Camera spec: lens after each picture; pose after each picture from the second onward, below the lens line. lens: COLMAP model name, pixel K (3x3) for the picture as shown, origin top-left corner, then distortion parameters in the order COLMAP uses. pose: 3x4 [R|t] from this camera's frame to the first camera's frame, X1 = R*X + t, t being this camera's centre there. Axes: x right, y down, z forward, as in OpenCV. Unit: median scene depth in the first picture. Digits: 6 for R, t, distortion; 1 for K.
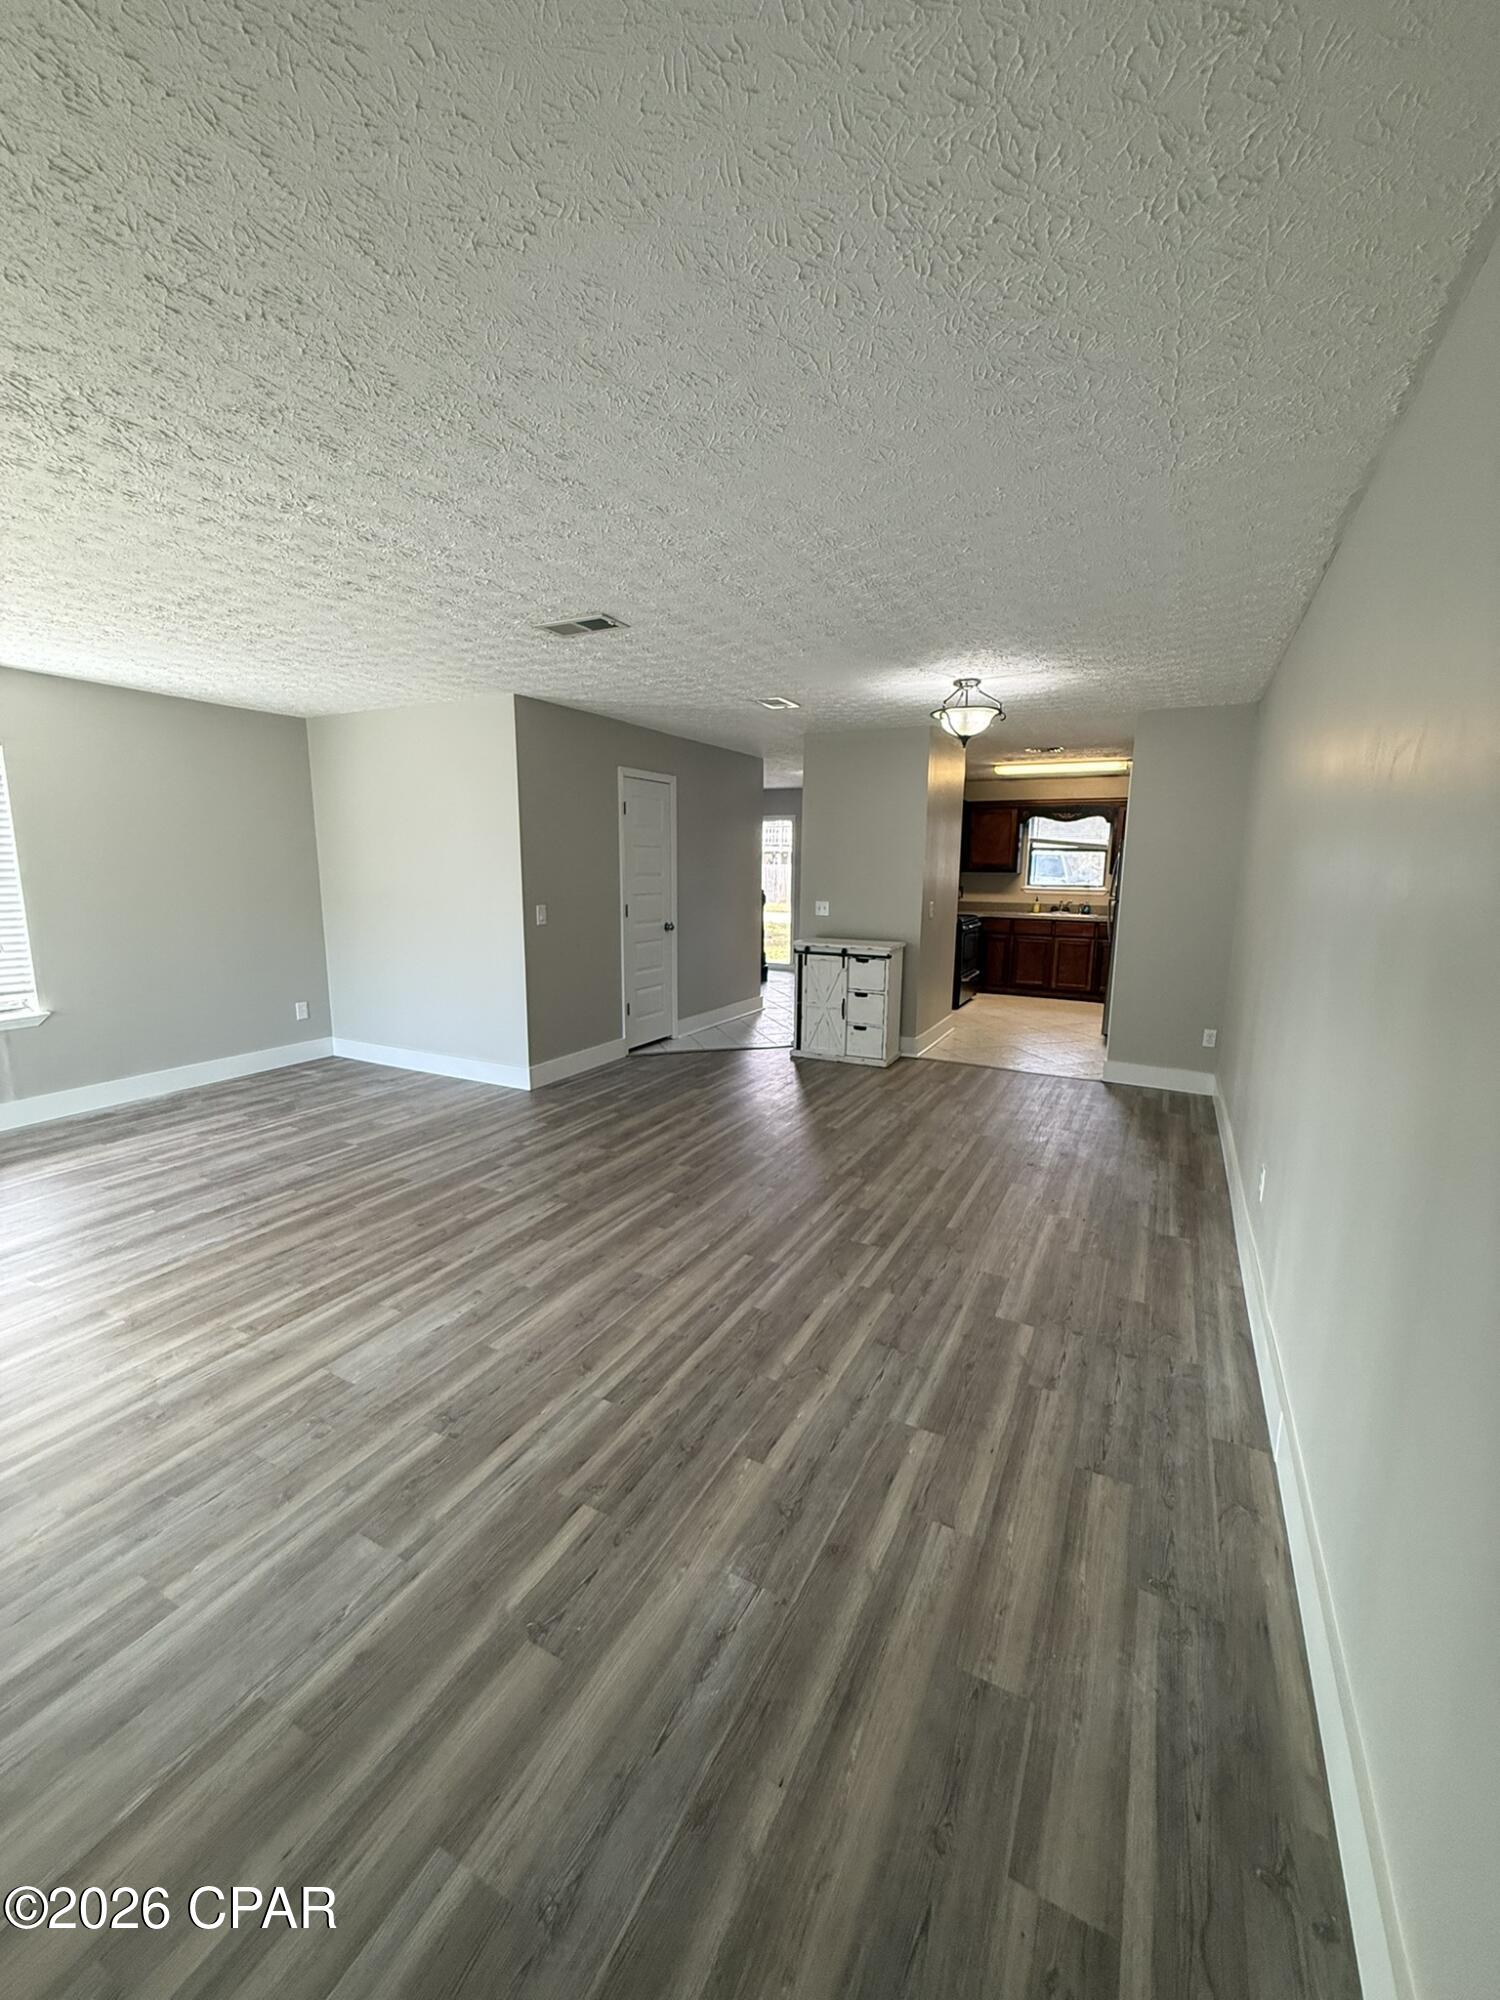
lens RADIAL K [[795.2, 0, 750.0], [0, 795.2, 1000.0], [0, 0, 1]] dist [0.002276, 0.000415]
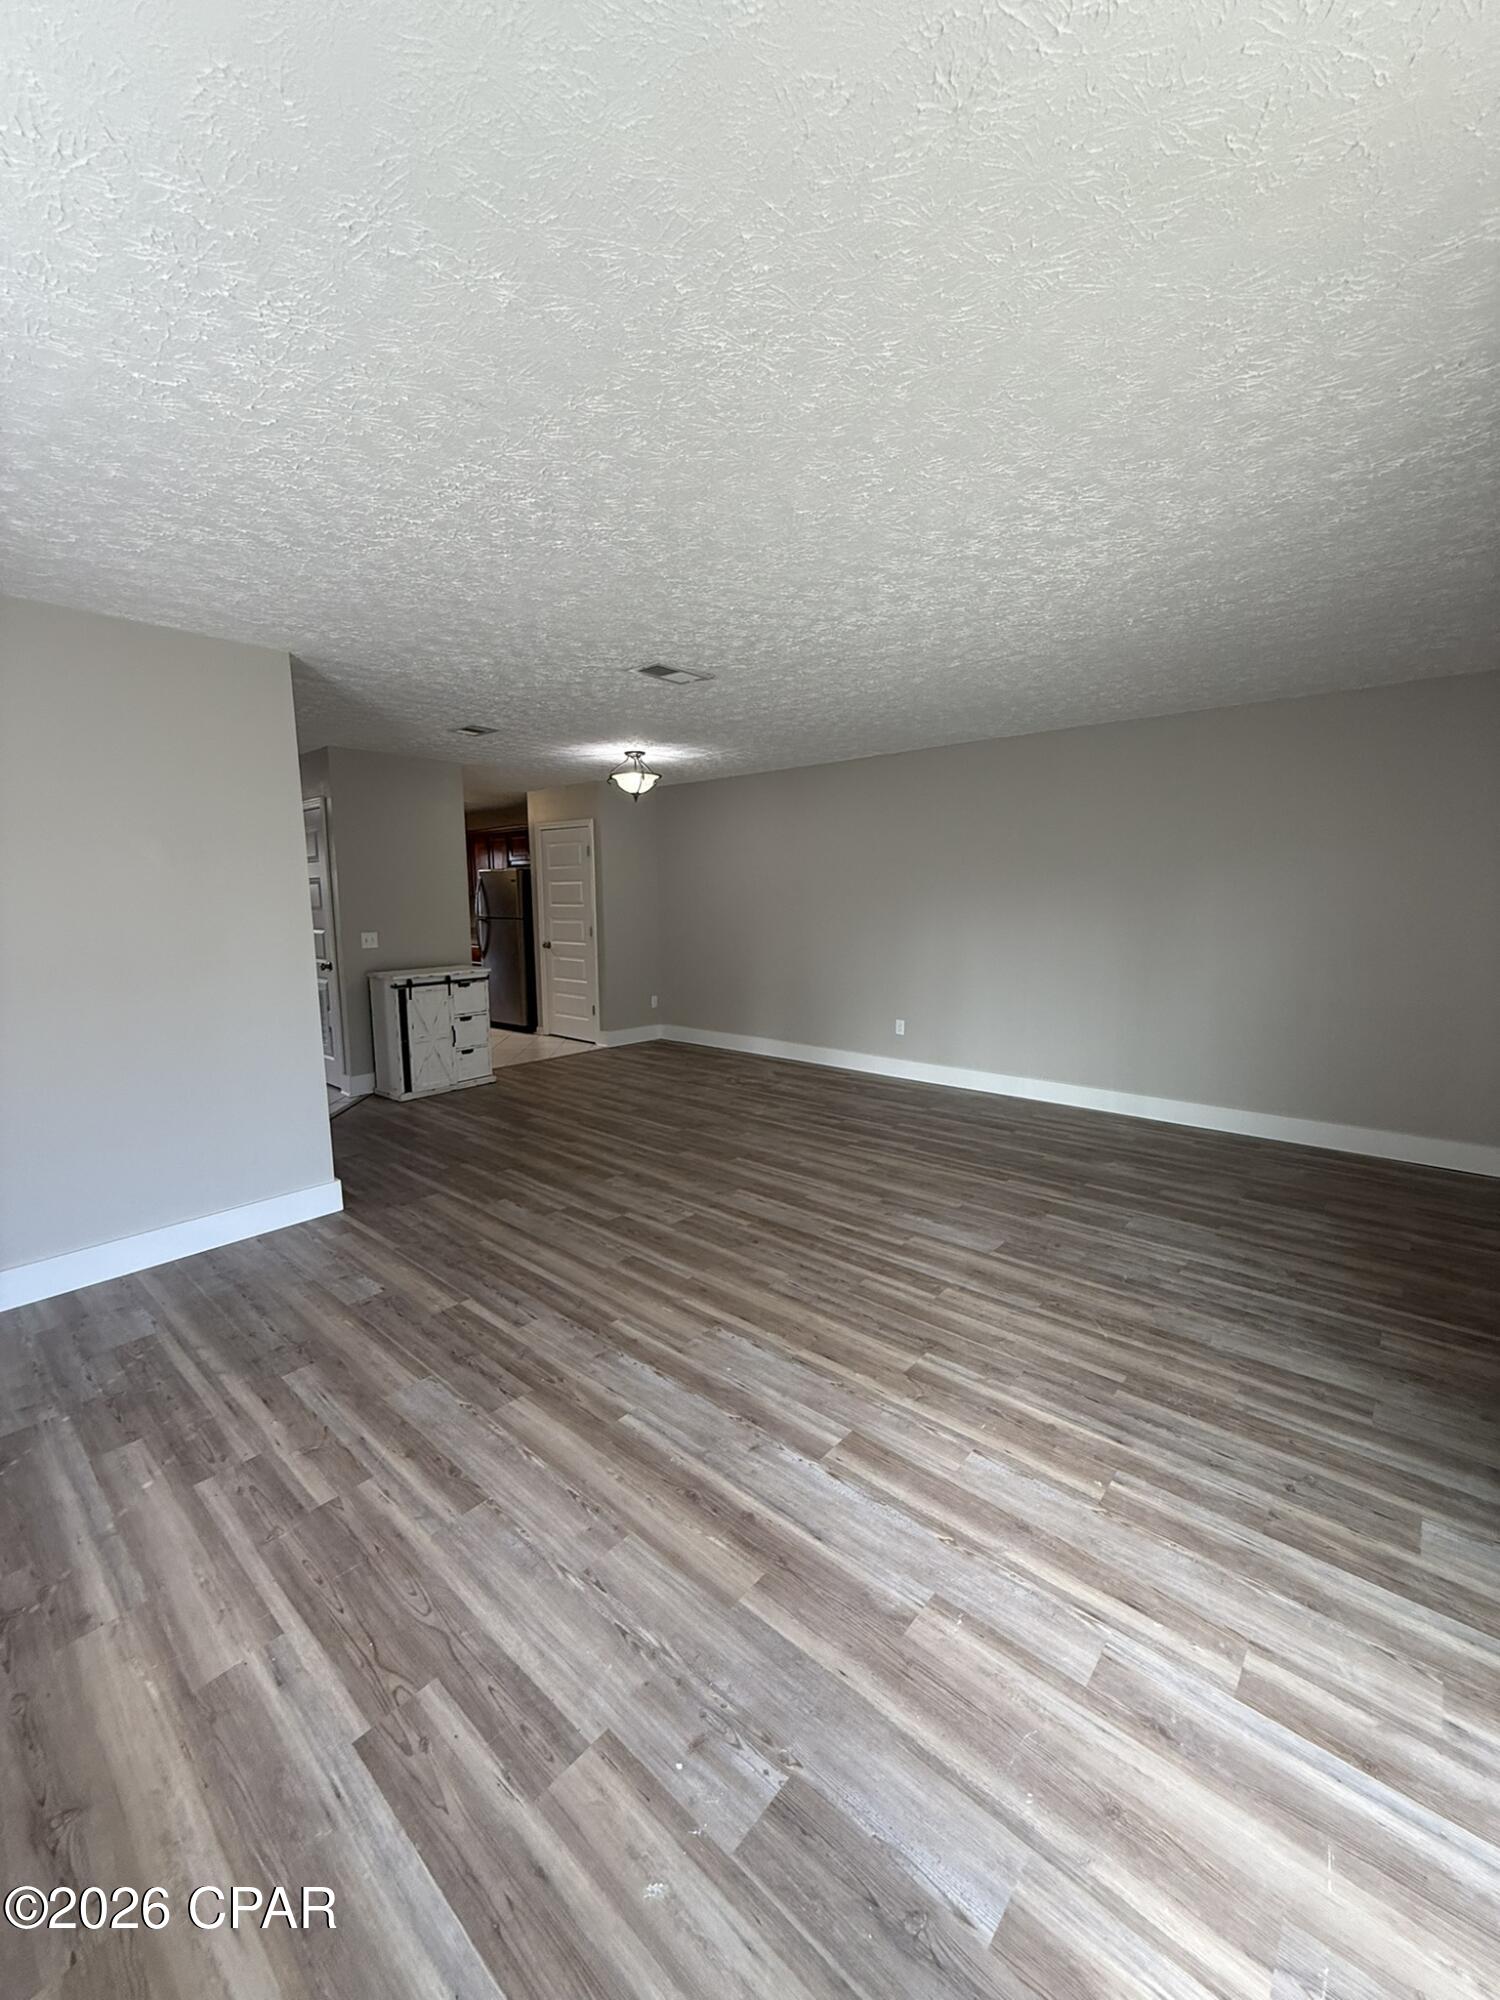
lens RADIAL K [[795.2, 0, 750.0], [0, 795.2, 1000.0], [0, 0, 1]] dist [0.002276, 0.000415]
pose [[0.232265, -0.141740, 0.962270, -1.265983], [0.176739, 0.979006, 0.101545, -0.116040], [-0.956460, 0.146485, 0.252440, 0.663104]]
